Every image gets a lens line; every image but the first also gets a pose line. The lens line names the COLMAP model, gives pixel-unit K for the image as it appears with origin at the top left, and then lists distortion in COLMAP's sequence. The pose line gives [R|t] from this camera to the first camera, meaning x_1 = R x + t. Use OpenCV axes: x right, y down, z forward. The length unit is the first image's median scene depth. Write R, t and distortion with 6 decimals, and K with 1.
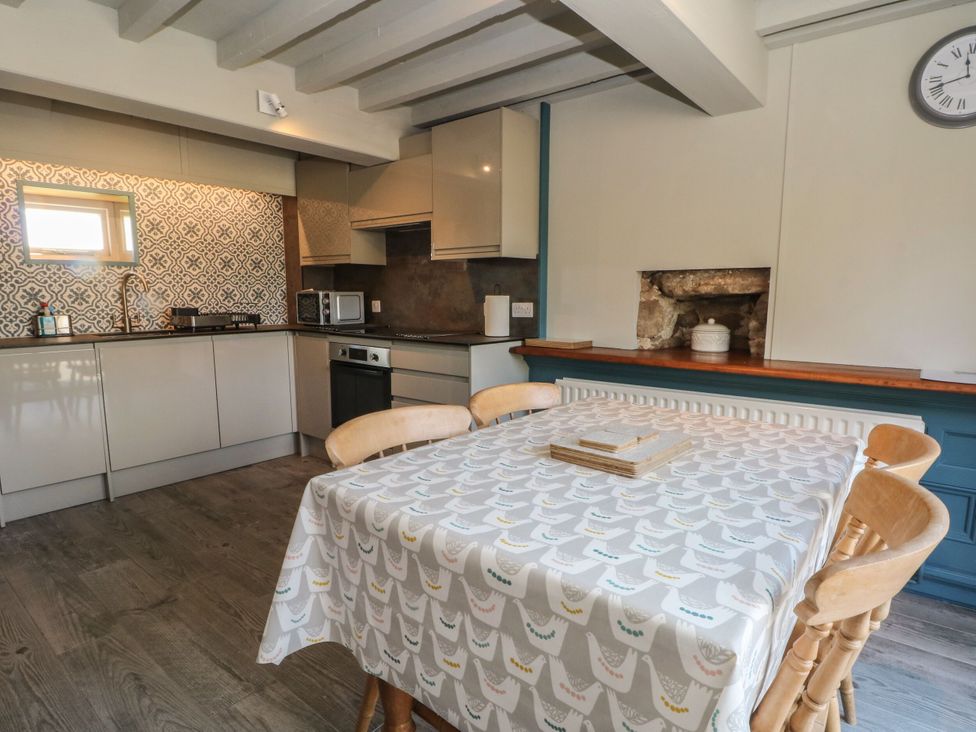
lens RADIAL K [[539.3, 0, 482.8], [0, 539.3, 366.9], [0, 0, 1]] dist [0.001502, -0.015746]
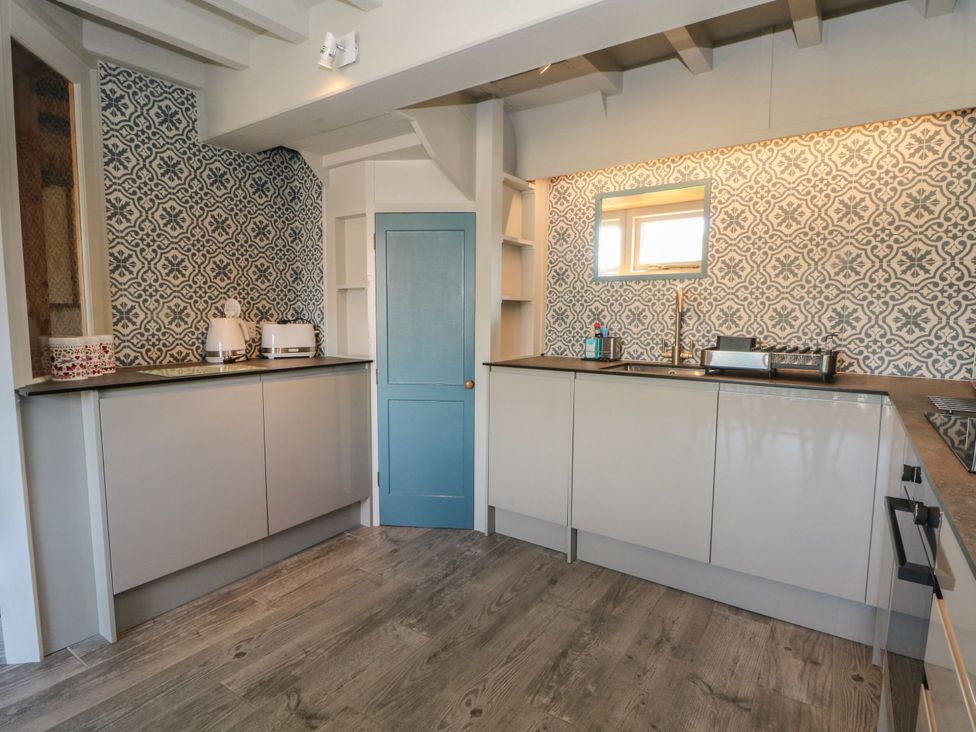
lens RADIAL K [[525.2, 0, 483.9], [0, 525.2, 366.8], [0, 0, 1]] dist [0.001531, -0.014885]
pose [[0.088952, 0.105185, -0.990466, 0.063479], [-0.141741, 0.985625, 0.091941, -0.091564], [0.985899, 0.132211, 0.102582, 0.654694]]
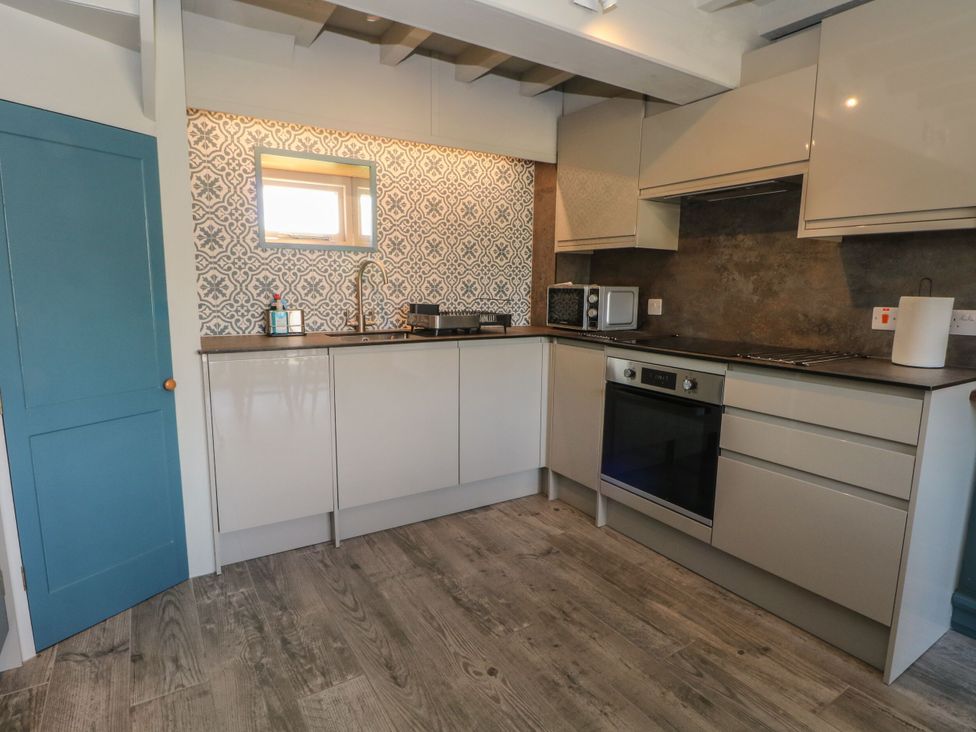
lens RADIAL K [[525.2, 0, 483.9], [0, 525.2, 366.8], [0, 0, 1]] dist [0.001531, -0.014885]
pose [[0.950676, 0.059053, -0.304512, -0.231075], [-0.055212, 0.998249, 0.021216, -0.038429], [0.305232, -0.003357, 0.952272, 0.287409]]
